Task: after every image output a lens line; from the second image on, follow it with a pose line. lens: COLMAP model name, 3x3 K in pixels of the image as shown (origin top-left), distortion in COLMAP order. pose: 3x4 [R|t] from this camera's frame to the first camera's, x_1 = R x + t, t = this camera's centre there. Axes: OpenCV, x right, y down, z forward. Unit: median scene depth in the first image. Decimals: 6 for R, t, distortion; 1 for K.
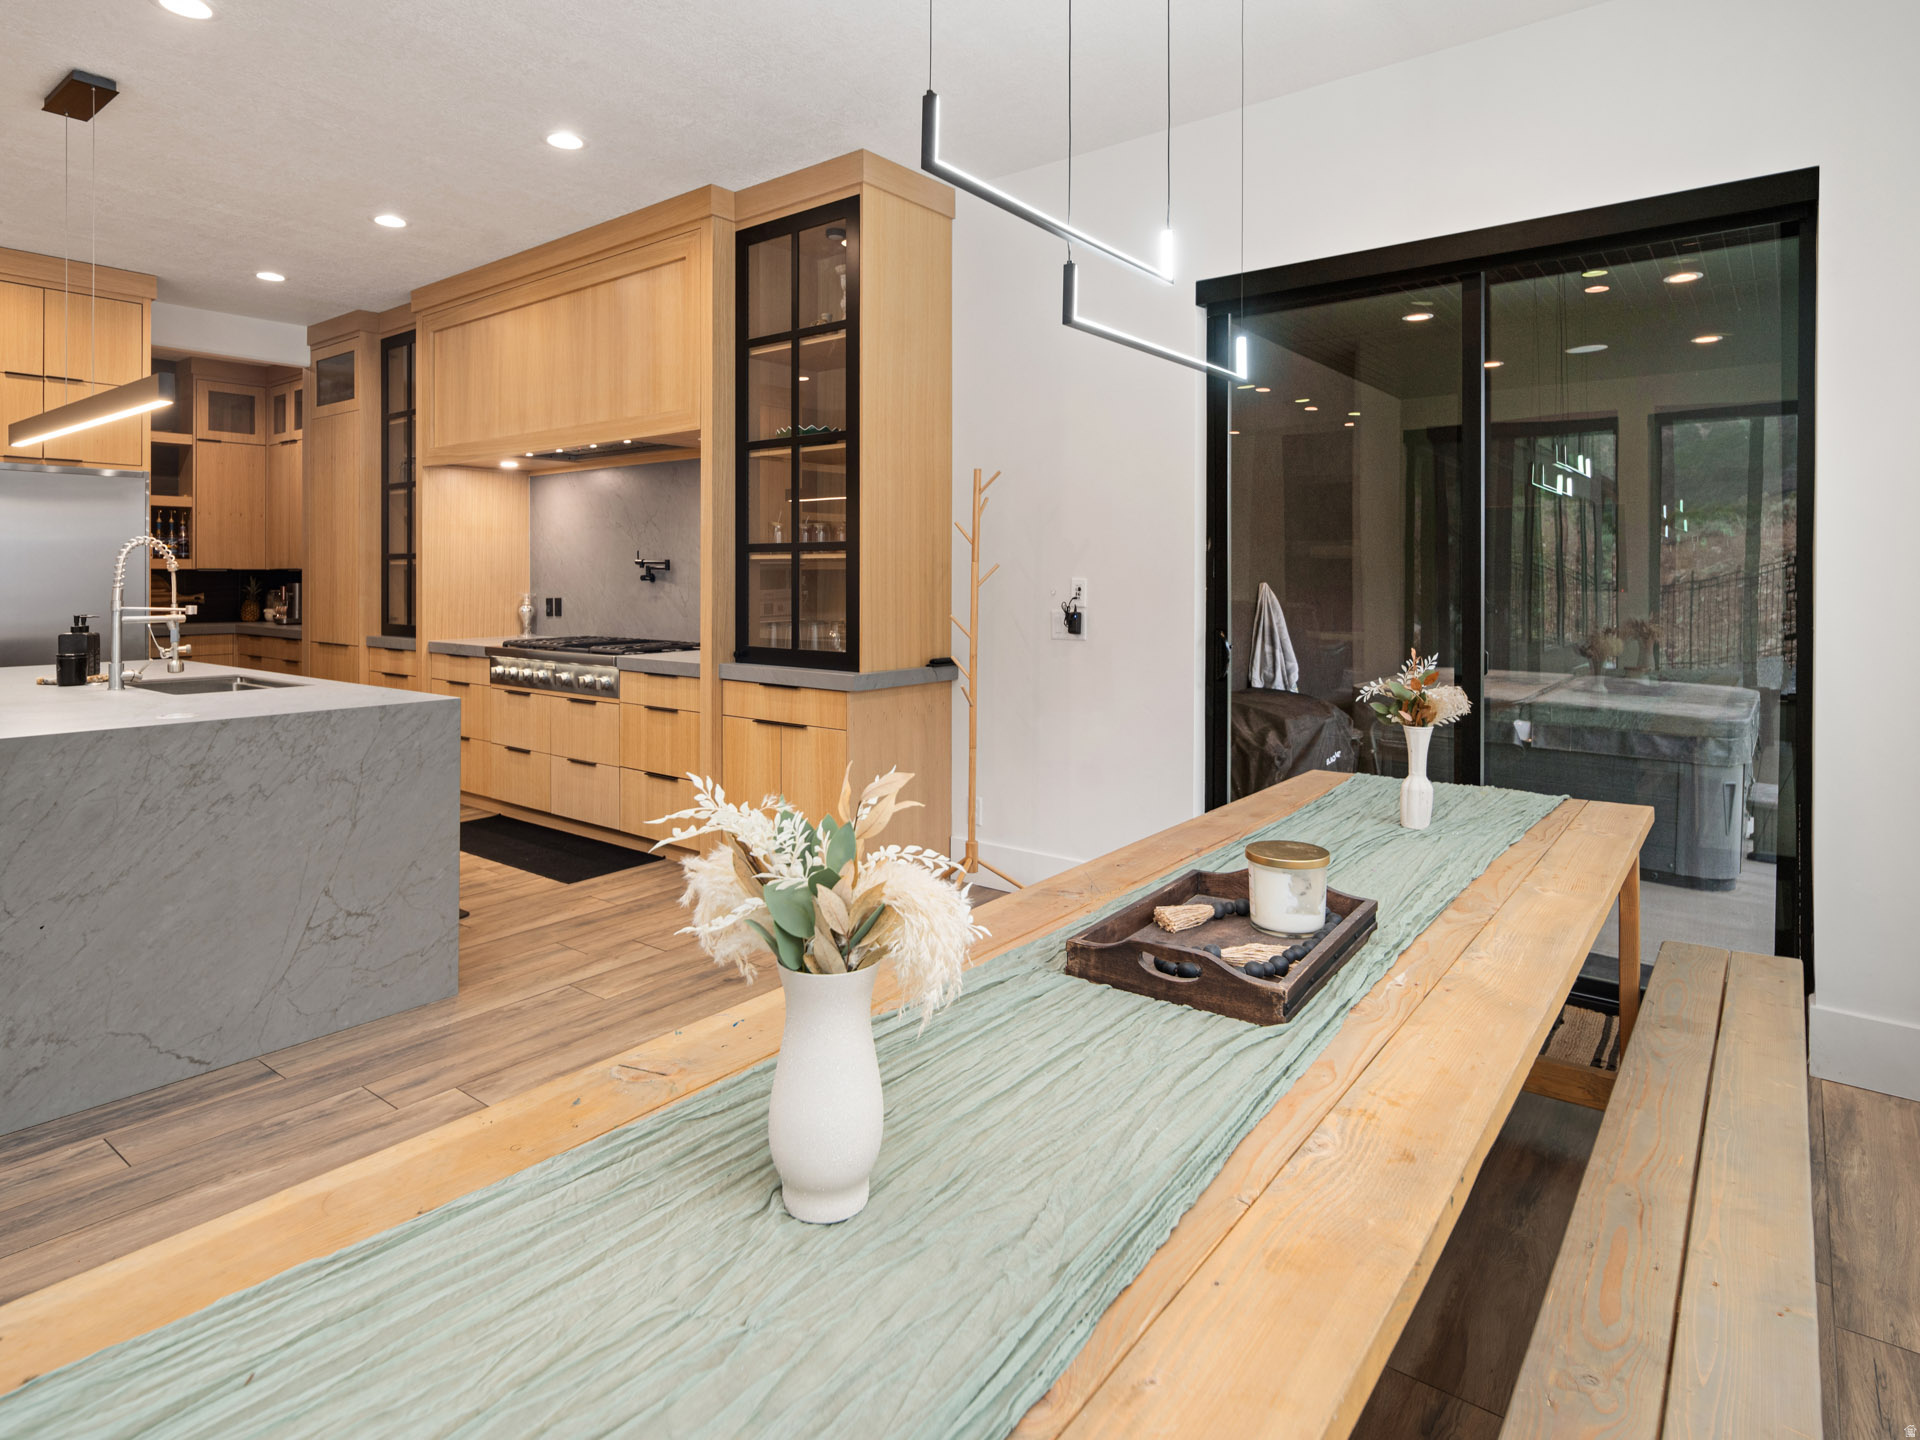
lens RADIAL K [[1047.1, 0, 959.2], [0, 1047.1, 582.9], [0, 0, 1]] dist [0.007765, -0.001496]
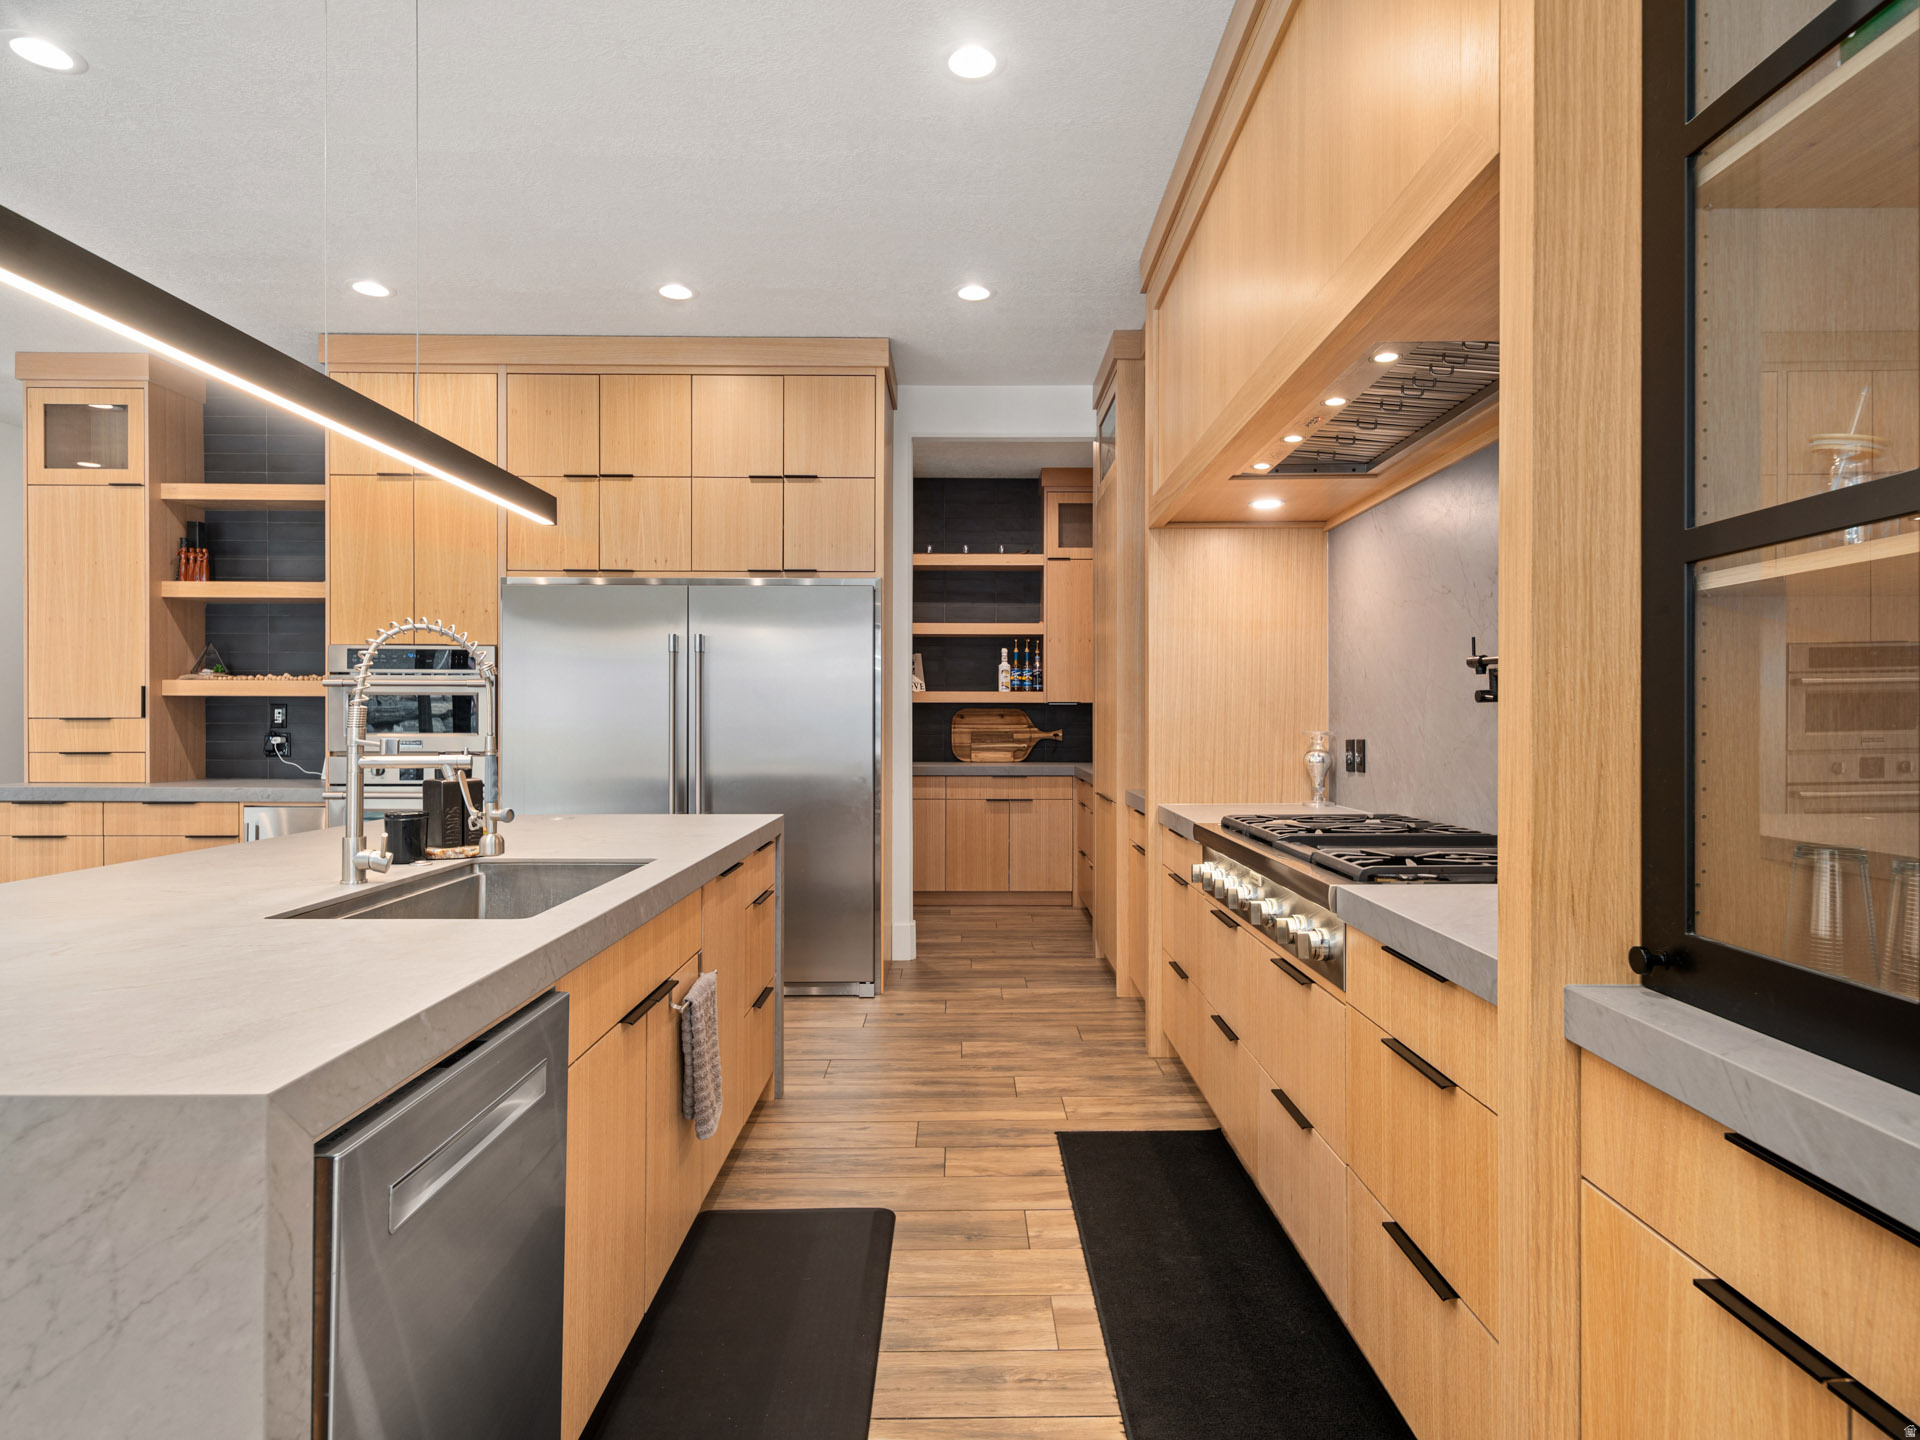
lens RADIAL K [[1047.1, 0, 980.2], [0, 1047.1, 713.2], [0, 0, 1]] dist [0.007765, -0.001496]
pose [[0.622671, -0.005941, -0.782461, -0.110805], [-0.004490, 0.999928, -0.011165, 0.010724], [0.782471, 0.010465, 0.622600, 0.712063]]
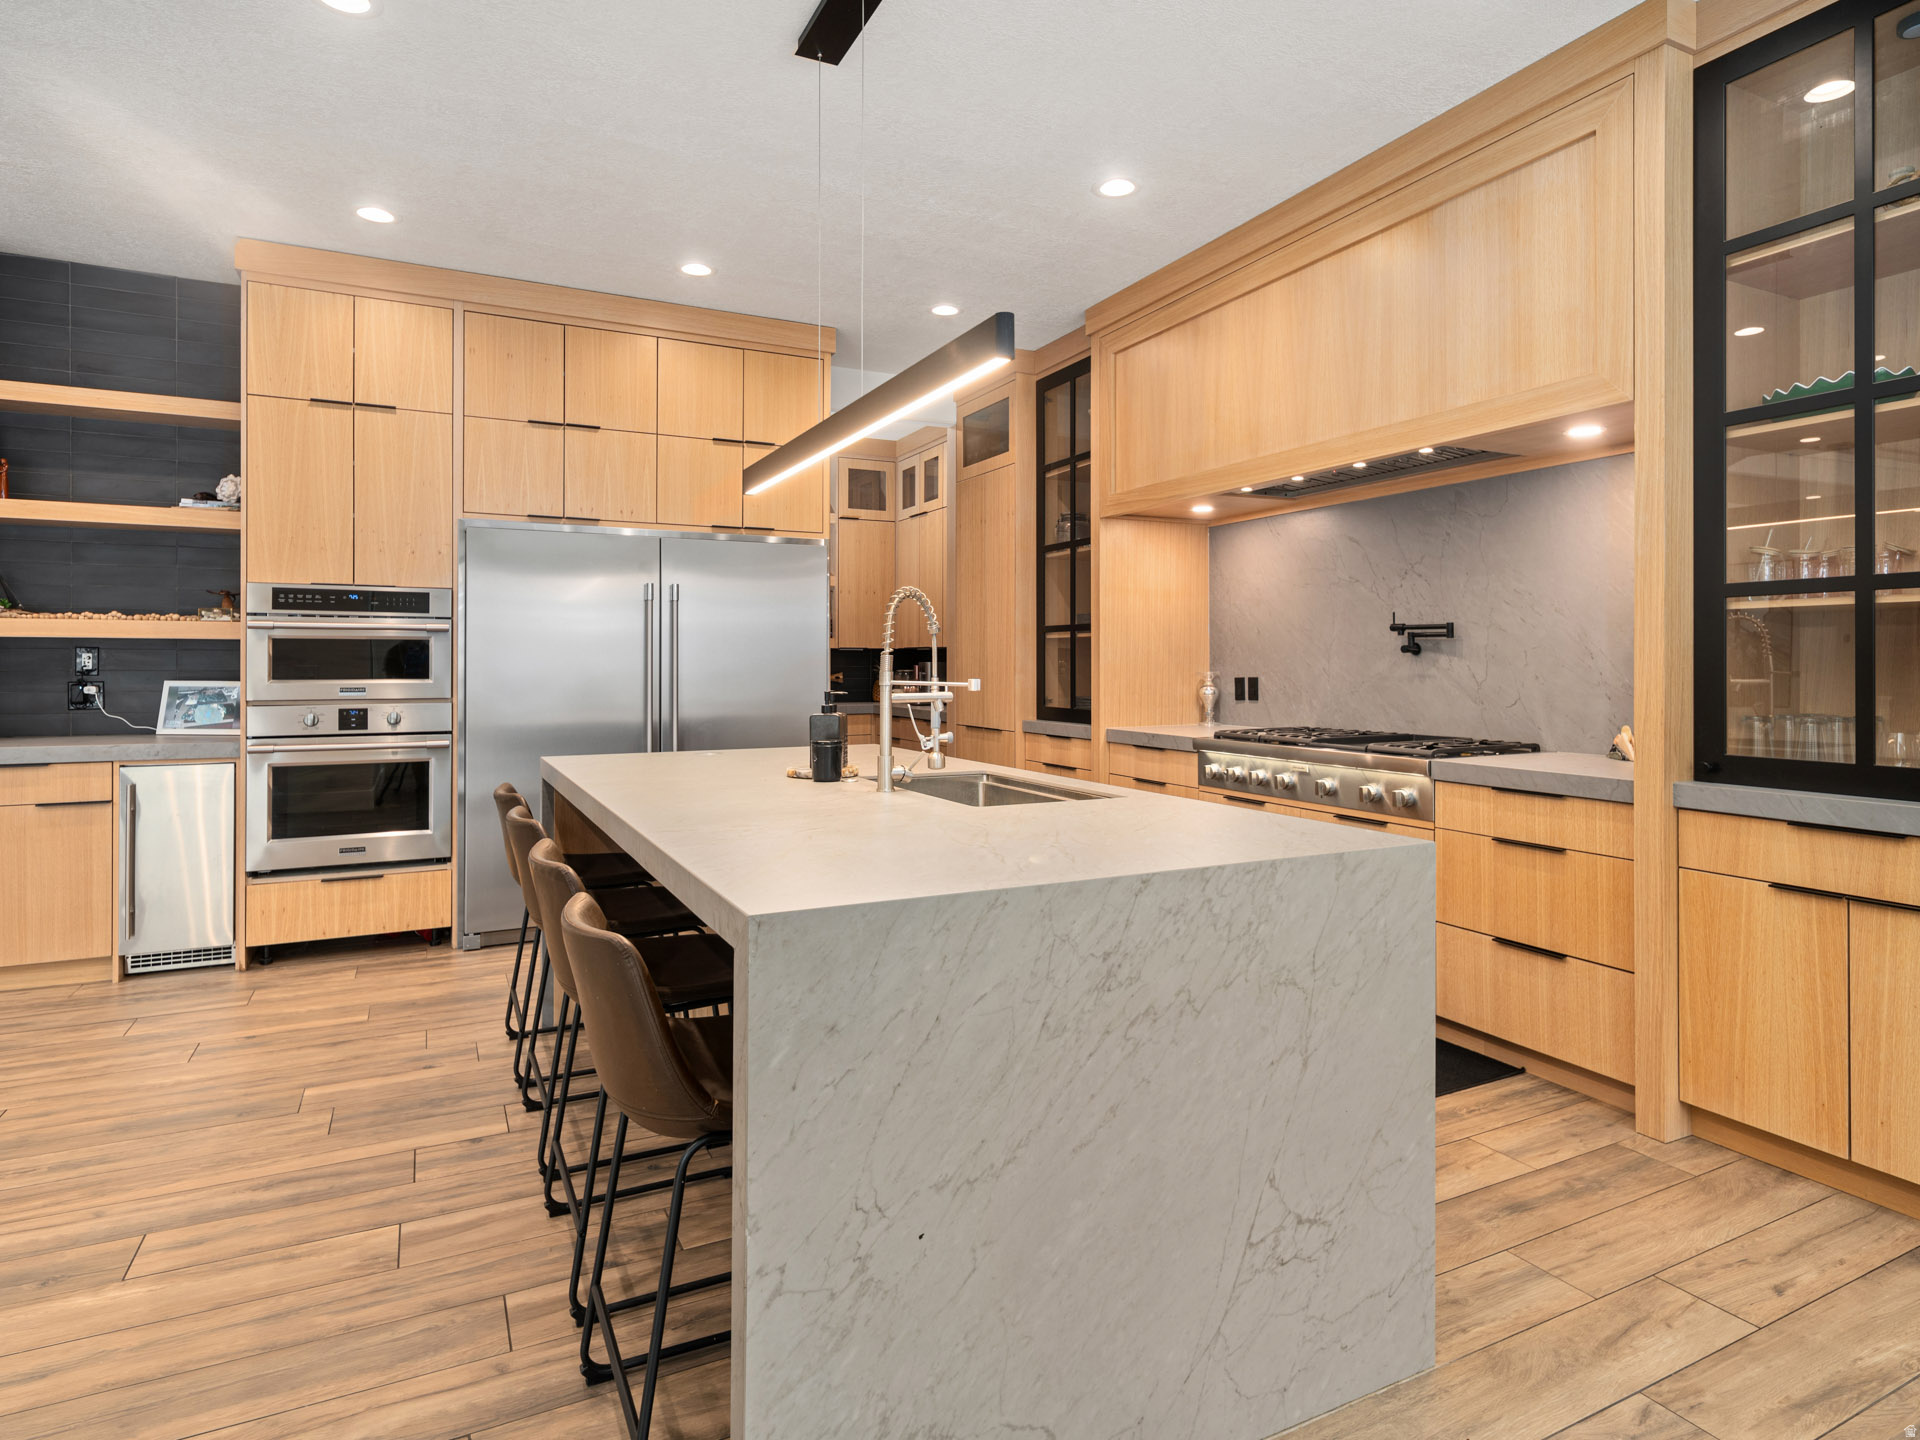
lens RADIAL K [[1047.1, 0, 975.9], [0, 1047.1, 667.8], [0, 0, 1]] dist [0.007765, -0.001496]
pose [[0.906341, -0.000322, -0.422548, -0.336877], [-0.000177, 0.999999, -0.001142, 0.011700], [0.422548, 0.001110, 0.906340, 0.277665]]
